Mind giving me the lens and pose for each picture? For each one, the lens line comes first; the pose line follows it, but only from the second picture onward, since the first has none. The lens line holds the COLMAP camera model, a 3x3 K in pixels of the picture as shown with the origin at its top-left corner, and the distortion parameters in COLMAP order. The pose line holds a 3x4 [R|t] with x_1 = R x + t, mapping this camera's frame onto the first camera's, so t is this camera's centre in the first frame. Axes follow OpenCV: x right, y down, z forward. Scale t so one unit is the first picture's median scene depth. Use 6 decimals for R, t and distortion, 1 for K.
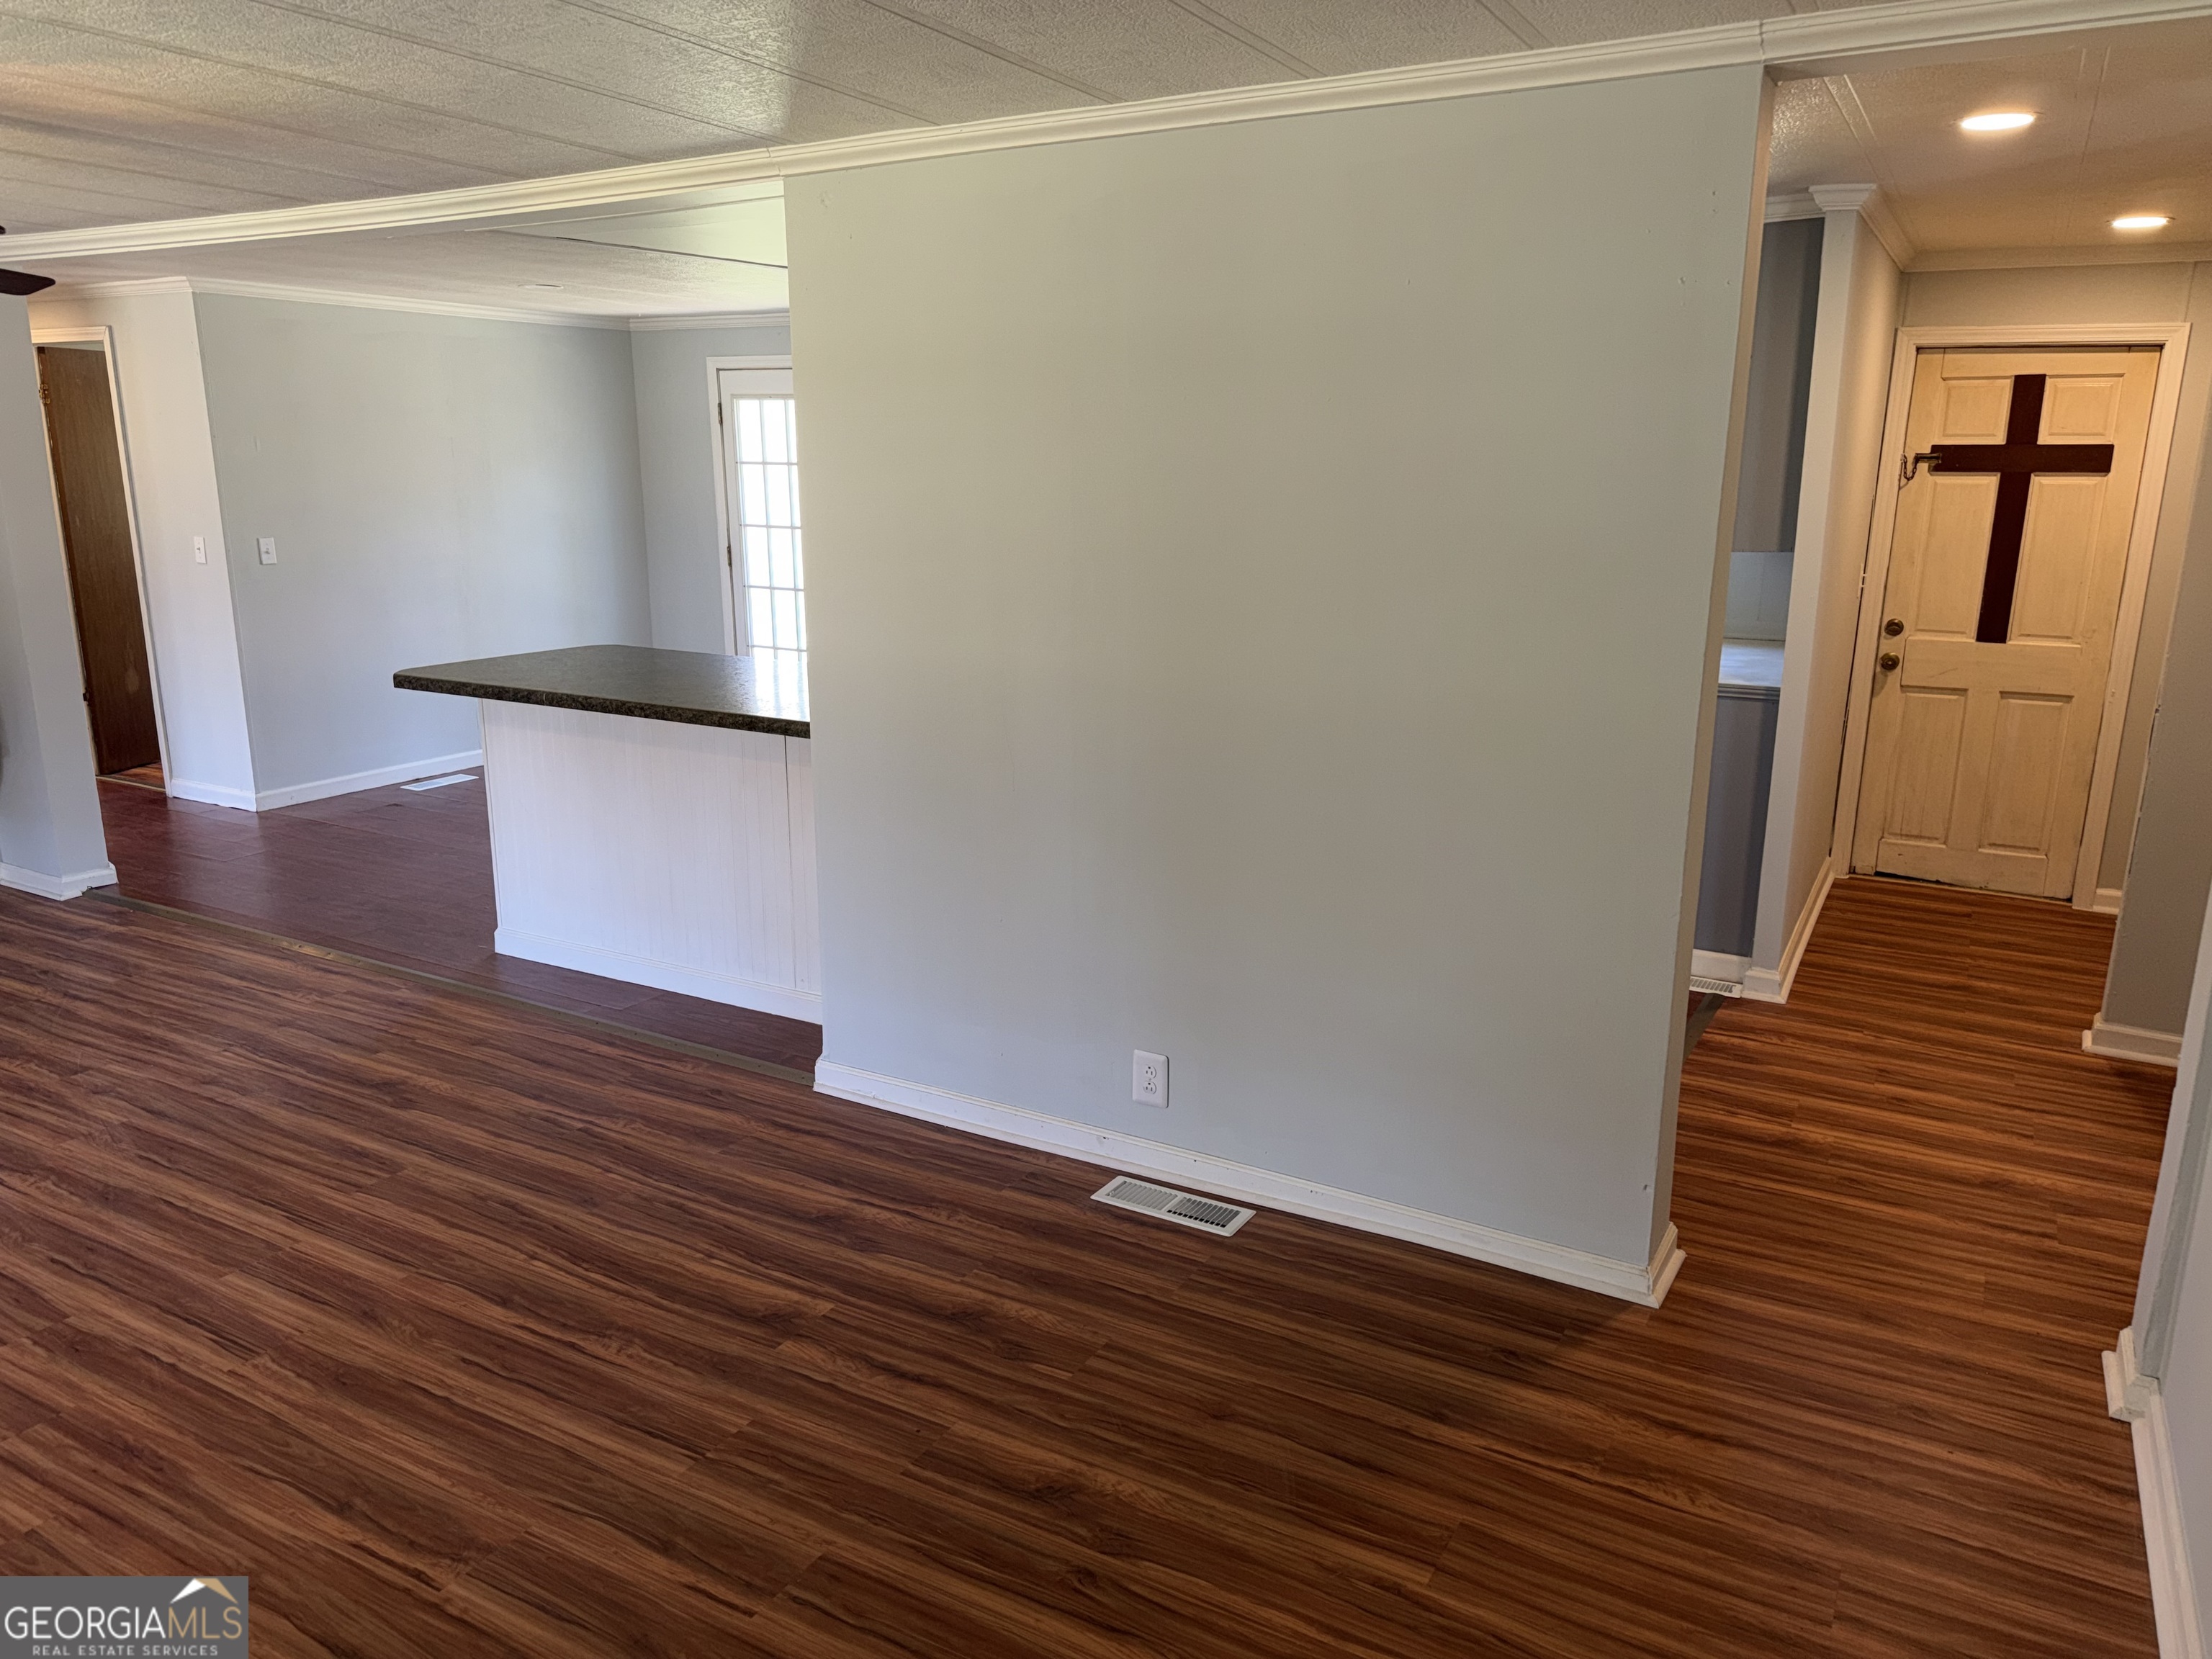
lens RADIAL K [[1558.7, 0, 1103.2], [0, 1558.7, 829.7], [0, 0, 1]] dist [0.054664, -0.068035]
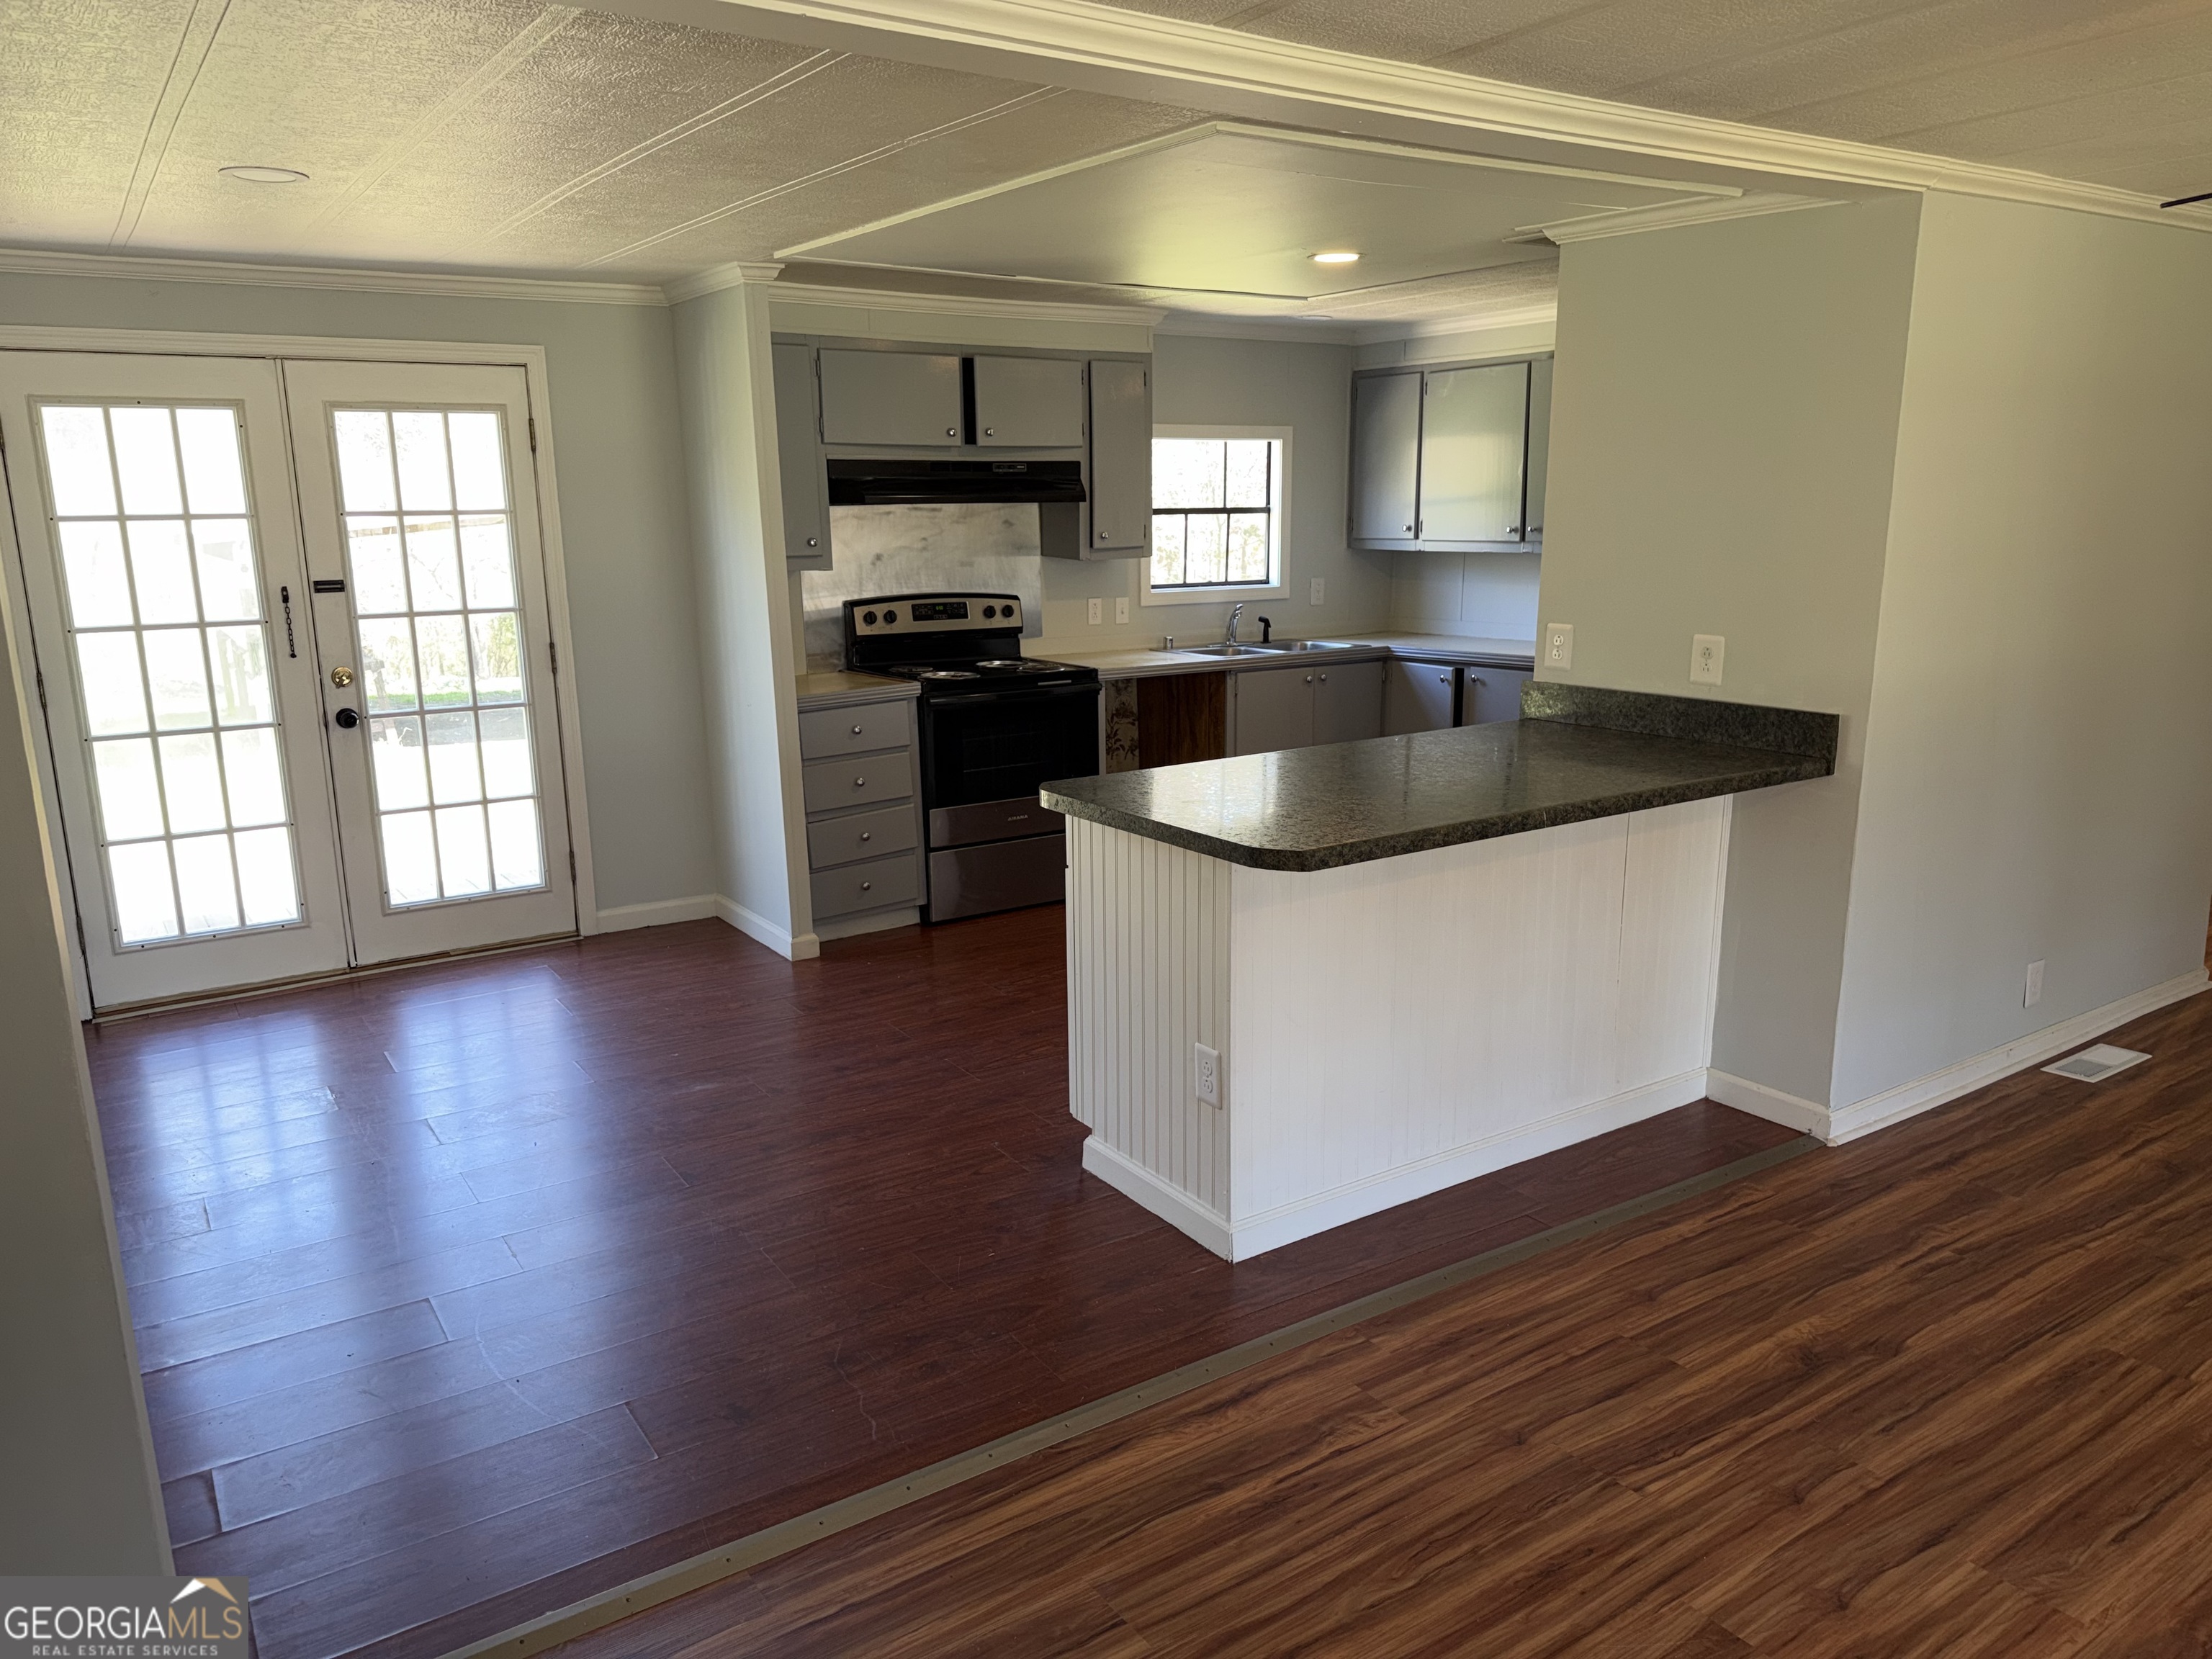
lens RADIAL K [[1551.3, 0, 1106.0], [0, 1551.3, 829.5], [0, 0, 1]] dist [0.129468, -0.180888]
pose [[0.442956, -0.198666, 0.874255, -1.406552], [0.225899, 0.968410, 0.105606, -0.258721], [-0.867617, 0.150714, 0.473841, 1.081582]]
